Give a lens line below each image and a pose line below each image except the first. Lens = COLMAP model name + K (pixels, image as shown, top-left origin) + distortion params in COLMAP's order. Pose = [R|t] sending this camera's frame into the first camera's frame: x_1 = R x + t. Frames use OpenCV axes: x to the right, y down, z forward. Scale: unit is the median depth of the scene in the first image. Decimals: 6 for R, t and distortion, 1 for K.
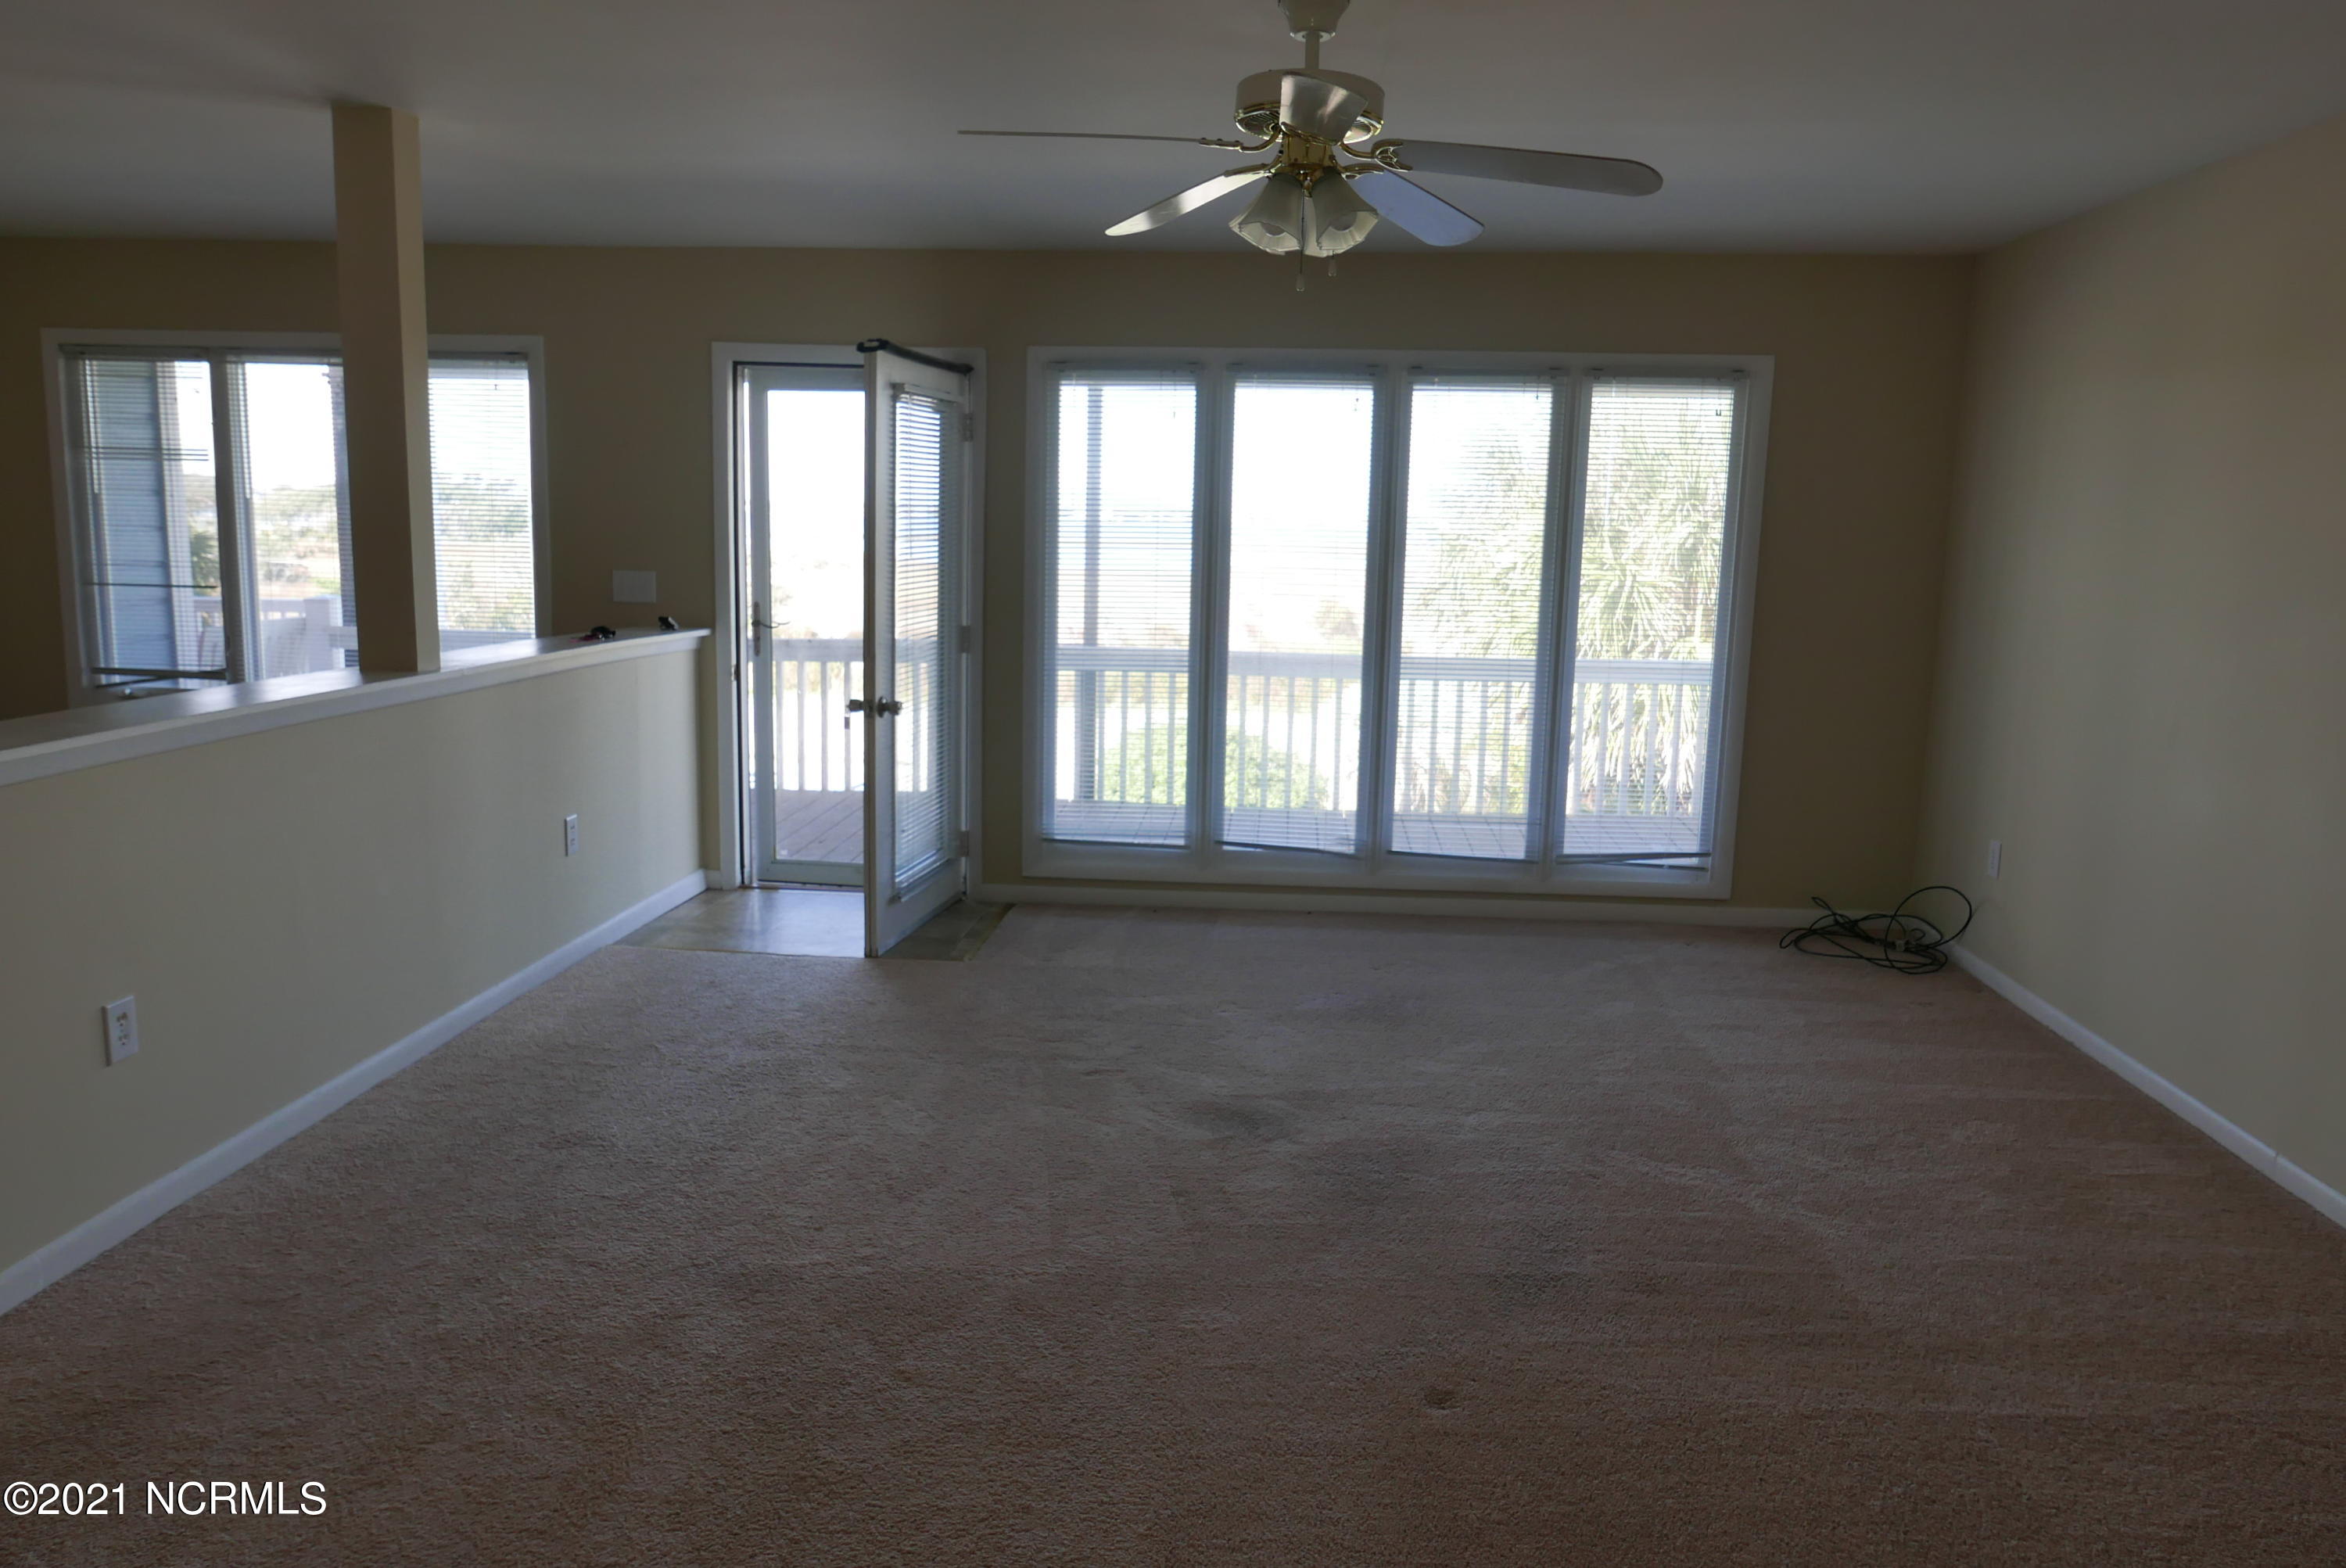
lens RADIAL K [[1635.9, 0, 1173.0], [0, 1635.9, 784.0], [0, 0, 1]] dist [-0.025497, 0.001347]
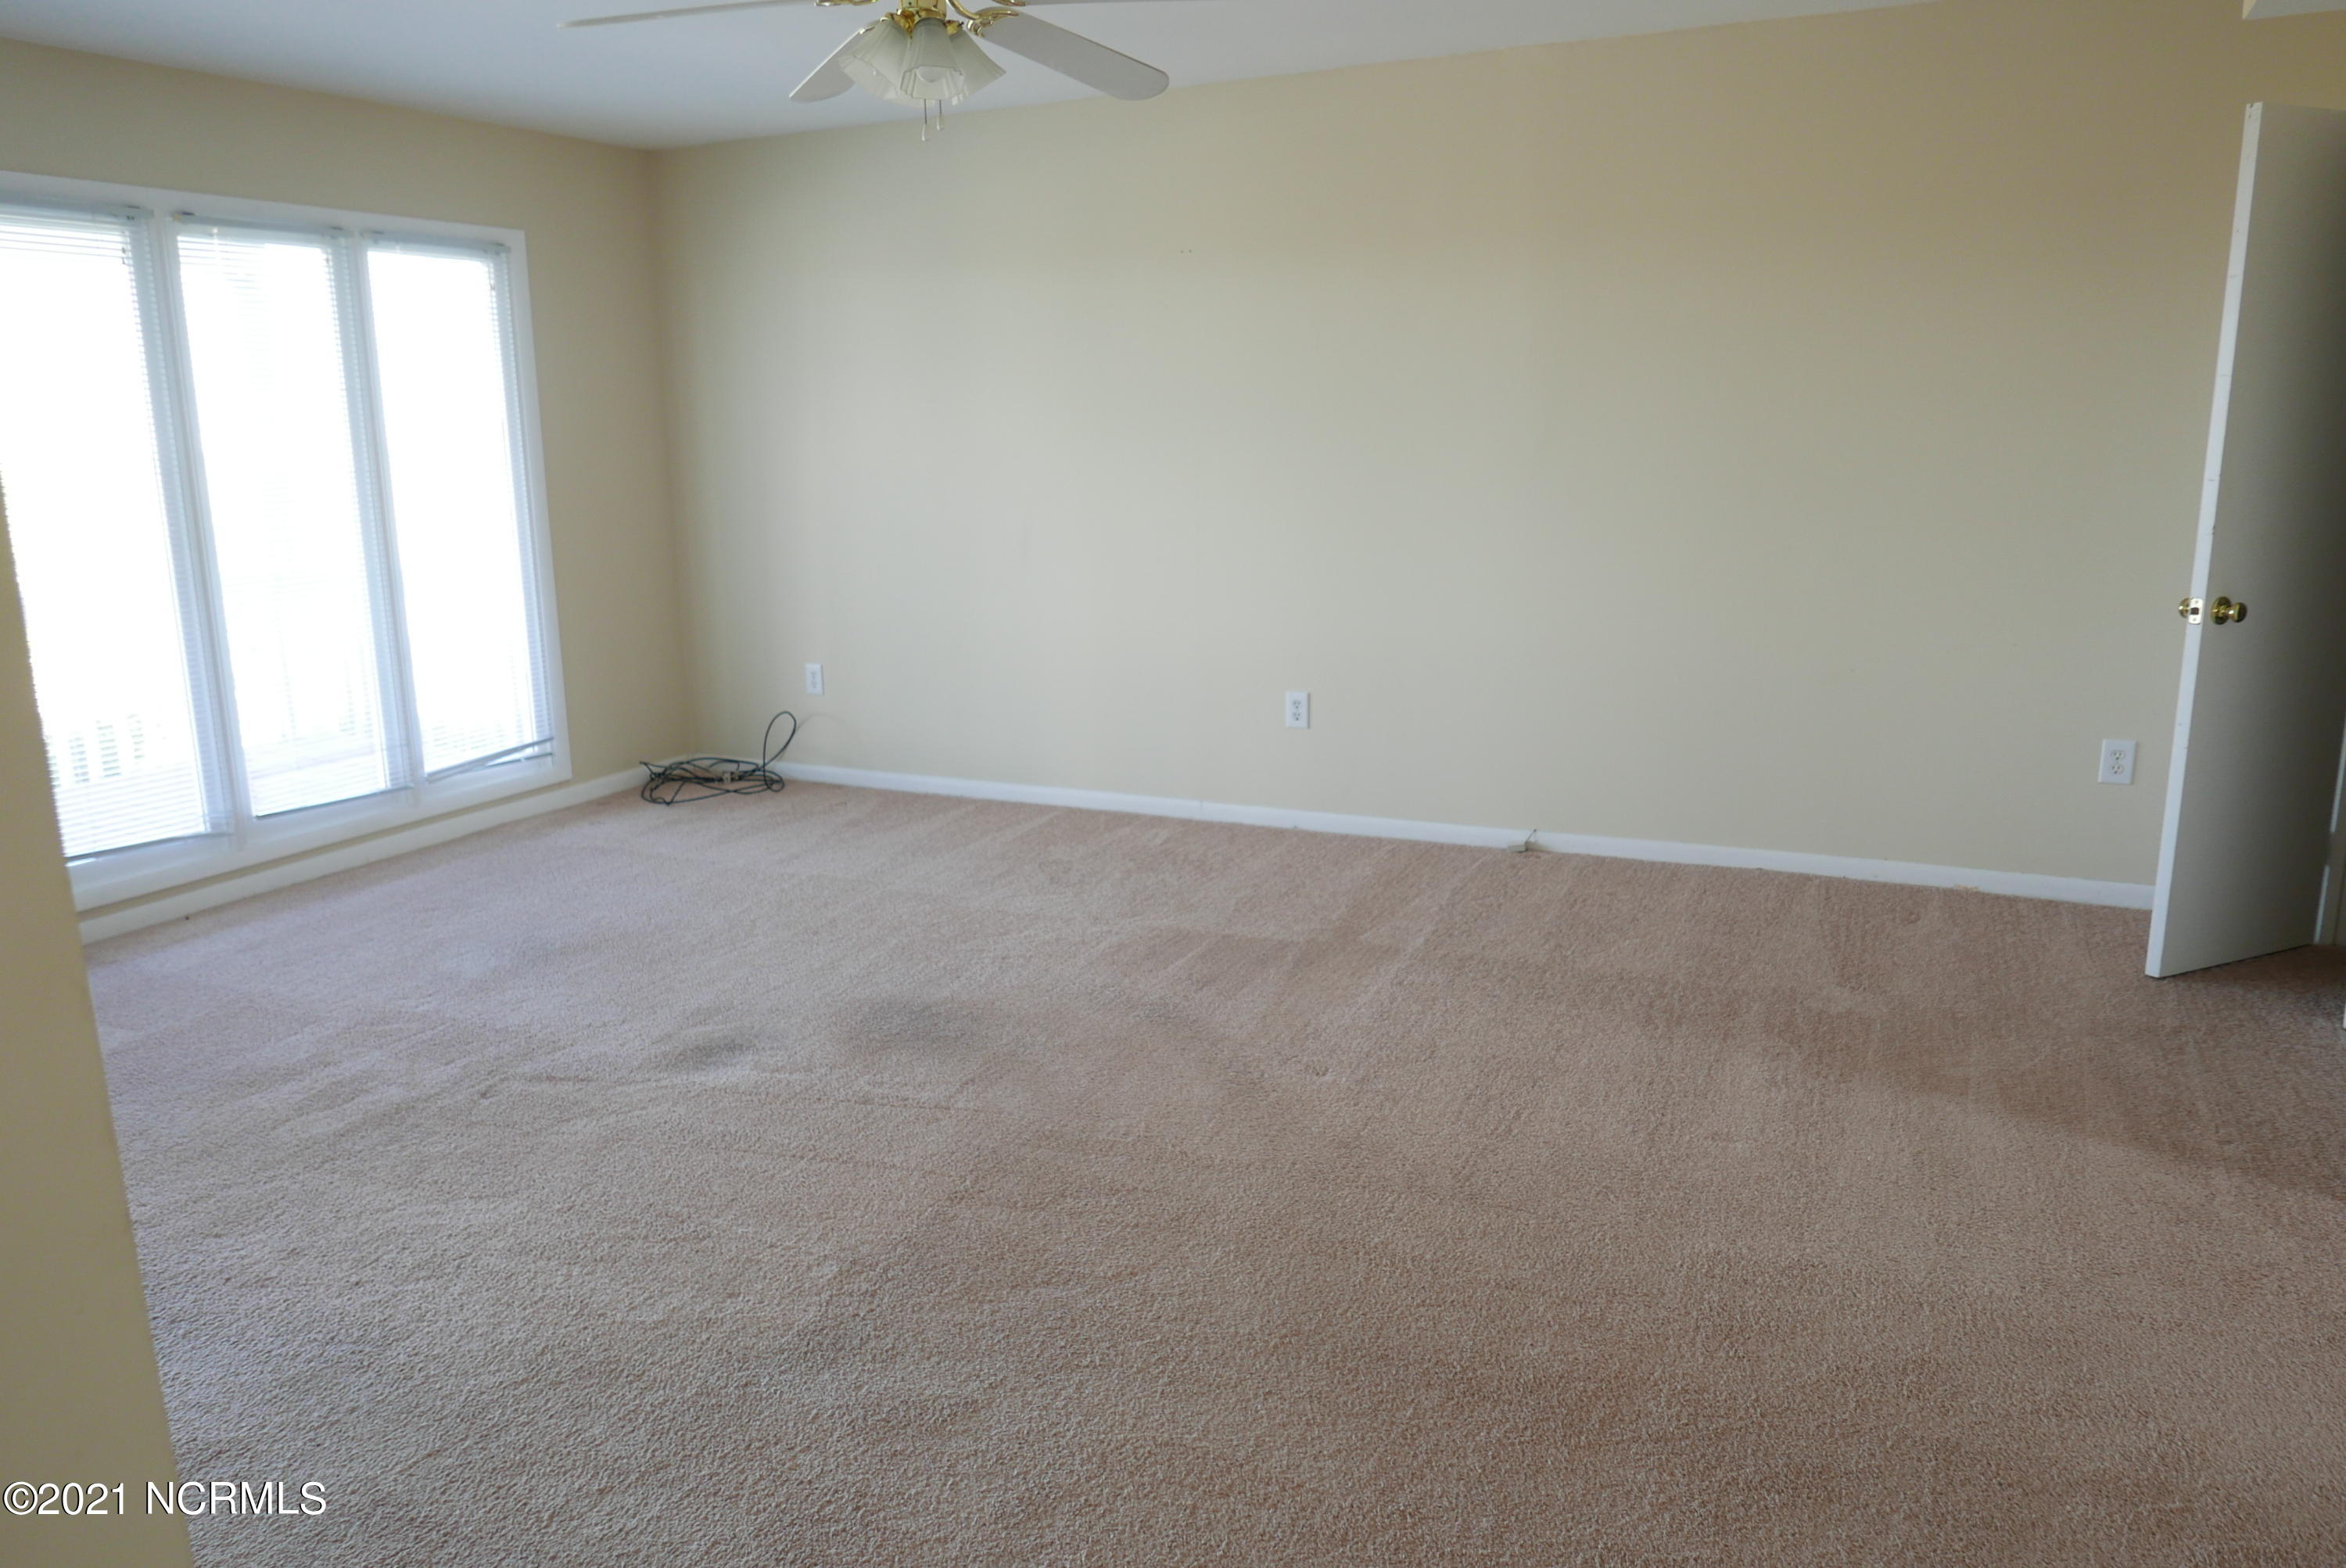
lens RADIAL K [[1631.4, 0, 1173.0], [0, 1631.4, 784.0], [0, 0, 1]] dist [-0.003922, -0.003288]
pose [[0.368192, -0.229094, 0.901083, -0.455046], [0.176993, 0.968715, 0.173968, -0.037671], [-0.912748, 0.095432, 0.397221, 0.269379]]
